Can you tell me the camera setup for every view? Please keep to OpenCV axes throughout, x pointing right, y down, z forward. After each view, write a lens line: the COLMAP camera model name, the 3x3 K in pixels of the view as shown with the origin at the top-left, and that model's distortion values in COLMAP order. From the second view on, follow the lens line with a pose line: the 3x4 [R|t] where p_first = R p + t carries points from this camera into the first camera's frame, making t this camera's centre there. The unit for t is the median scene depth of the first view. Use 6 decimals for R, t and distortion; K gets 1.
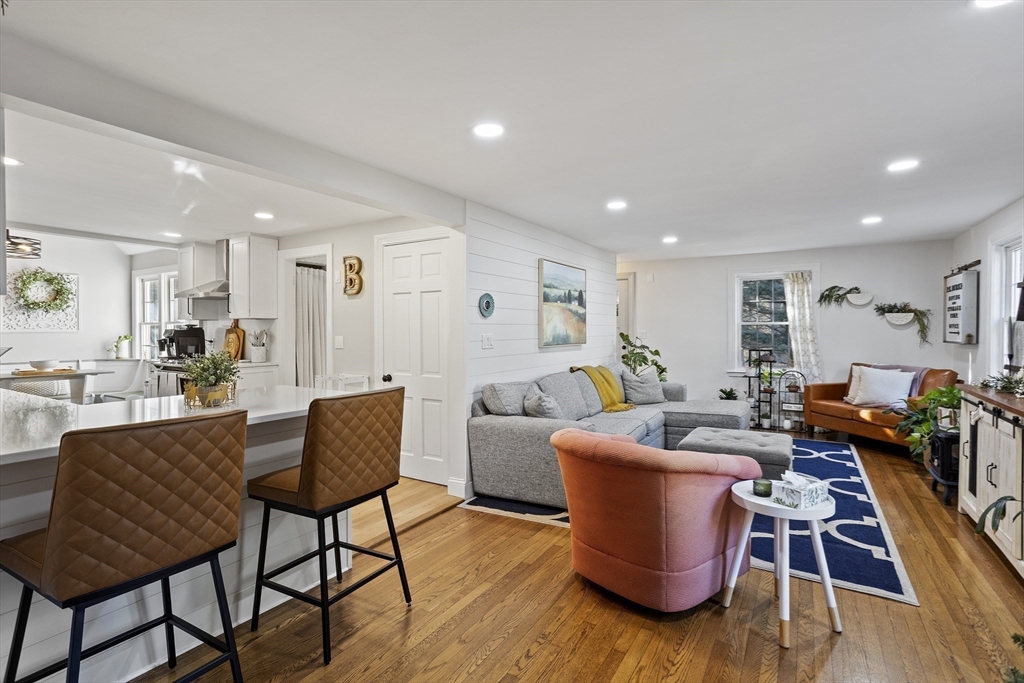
lens RADIAL K [[494.7, 0, 510.7], [0, 494.7, 332.7], [0, 0, 1]] dist [-0.052735, 0.032813]
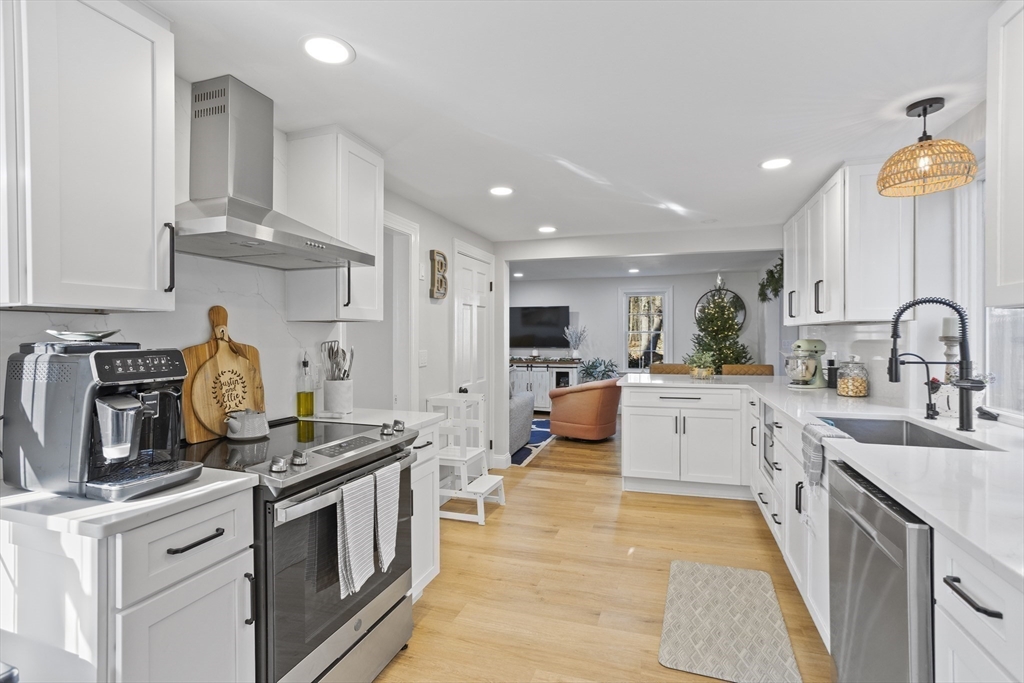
lens RADIAL K [[494.7, 0, 510.7], [0, 494.7, 332.7], [0, 0, 1]] dist [-0.052735, 0.032813]
pose [[-0.224415, 0.007207, 0.974467, -0.894368], [0.007189, 0.999958, -0.005740, -0.012164], [-0.974467, 0.005717, -0.224457, 0.827690]]
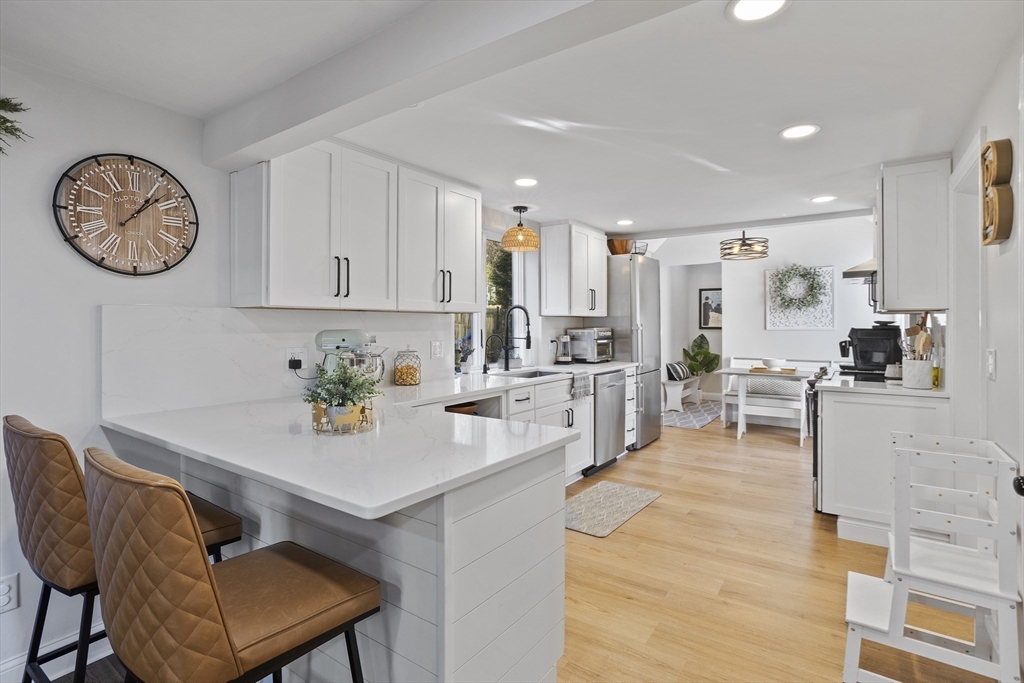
lens RADIAL K [[501.8, 0, 515.9], [0, 501.8, 329.8], [0, 0, 1]] dist [-0.053552, 0.030190]
pose [[-0.055944, 0.009315, -0.998390, 0.063321], [-0.003419, 0.999949, 0.009521, -0.008822], [0.998428, 0.003946, -0.055909, 0.501537]]
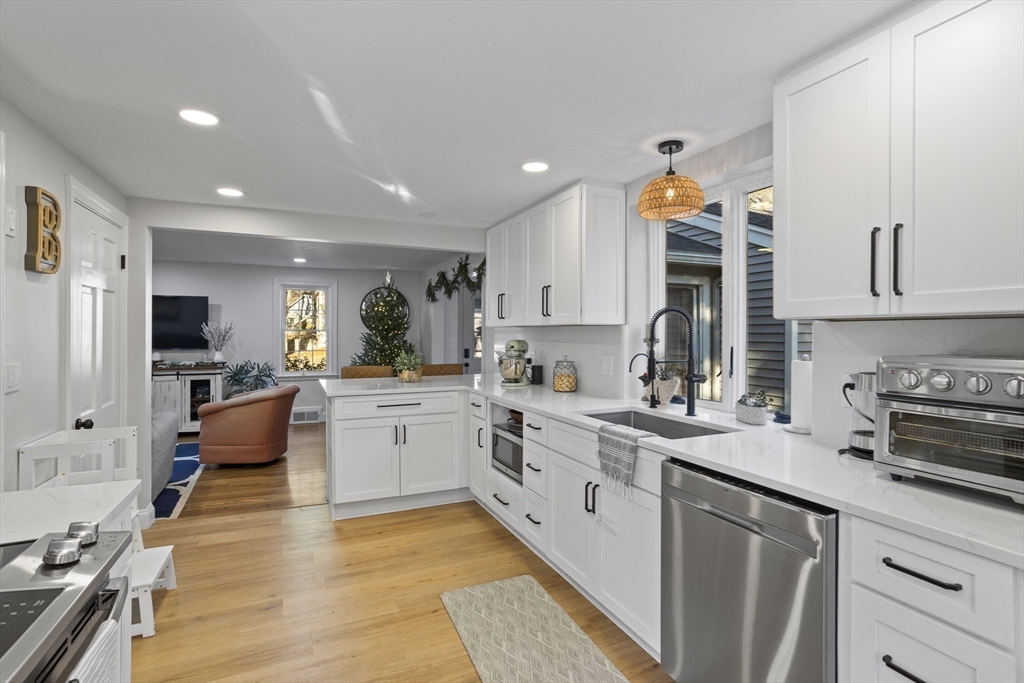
lens RADIAL K [[494.7, 0, 510.7], [0, 494.7, 332.7], [0, 0, 1]] dist [-0.052735, 0.032813]
pose [[-0.829191, -0.001787, 0.558963, -0.745372], [0.000442, 0.999992, 0.003852, -0.016994], [-0.558966, 0.003441, -0.829183, 0.881377]]
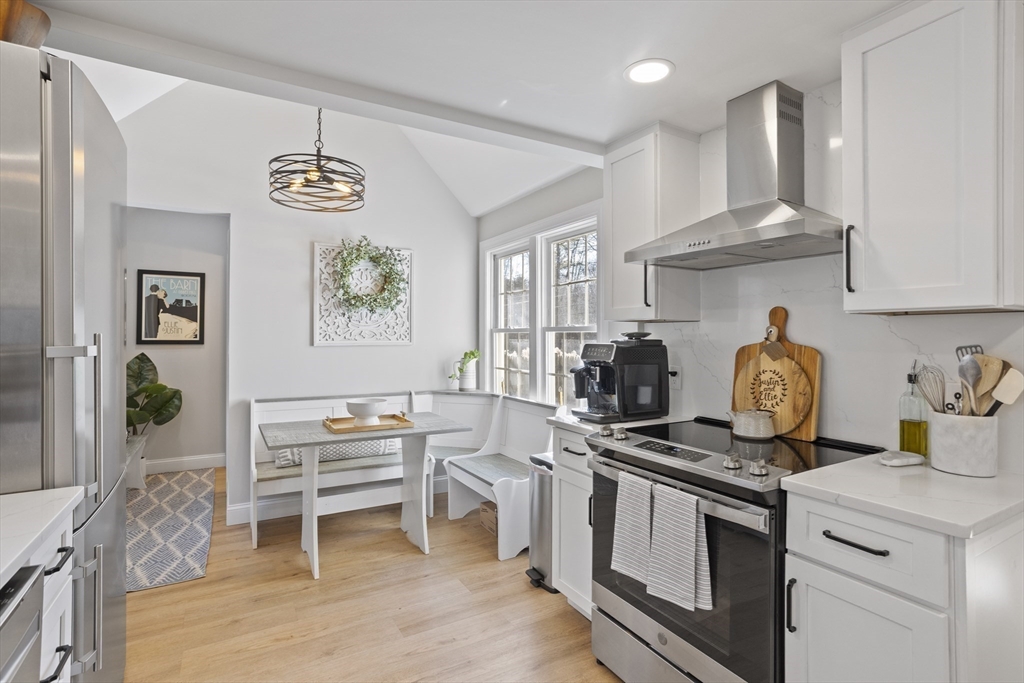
lens RADIAL K [[494.7, 0, 510.7], [0, 494.7, 332.7], [0, 0, 1]] dist [-0.052735, 0.032813]
pose [[0.879079, -0.001370, -0.476674, -0.533823], [-0.005074, 0.999912, -0.012231, -0.010542], [0.476648, 0.013171, 0.878995, 0.565102]]
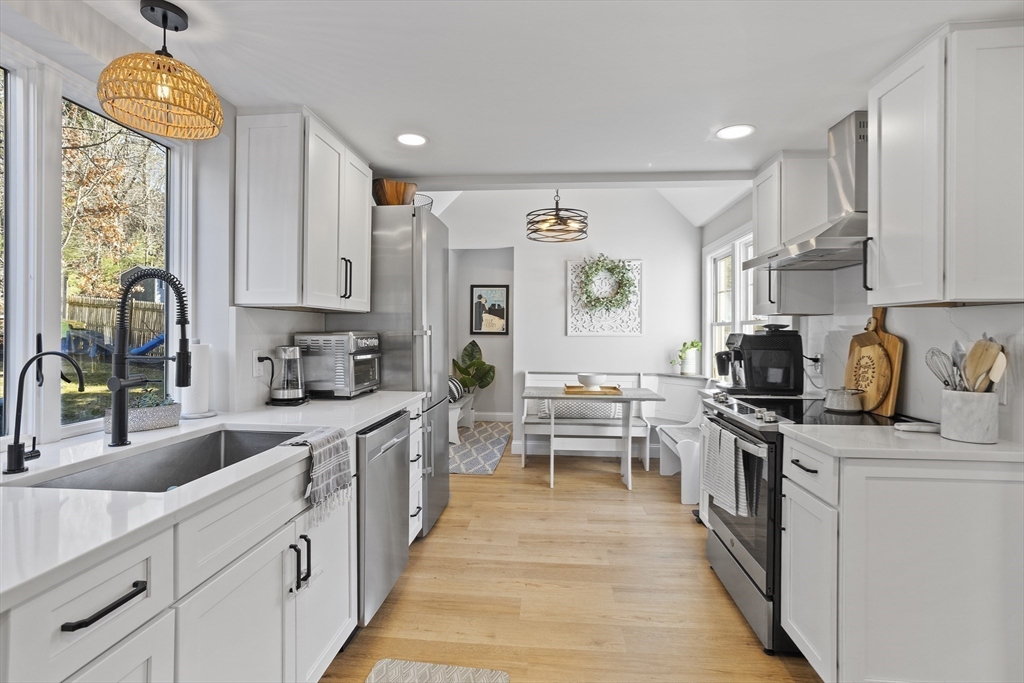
lens RADIAL K [[494.7, 0, 510.7], [0, 494.7, 332.7], [0, 0, 1]] dist [-0.052735, 0.032813]
pose [[0.443343, 0.006271, -0.896330, -0.320671], [-0.010684, 0.999941, 0.001711, -0.006060], [0.896289, 0.008818, 0.443384, 0.519953]]
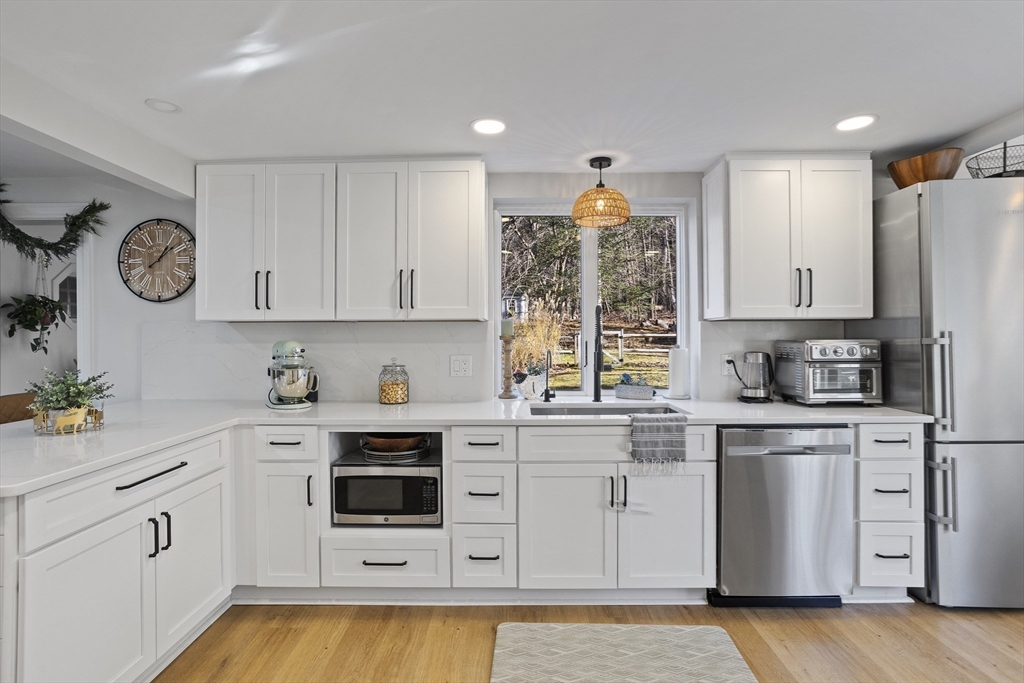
lens RADIAL K [[494.7, 0, 510.7], [0, 494.7, 332.7], [0, 0, 1]] dist [-0.052735, 0.032813]
pose [[-0.856666, 0.000640, -0.515870, -0.320187], [0.001615, 0.999998, -0.001440, -0.010649], [0.515868, -0.002066, -0.856665, 0.817225]]
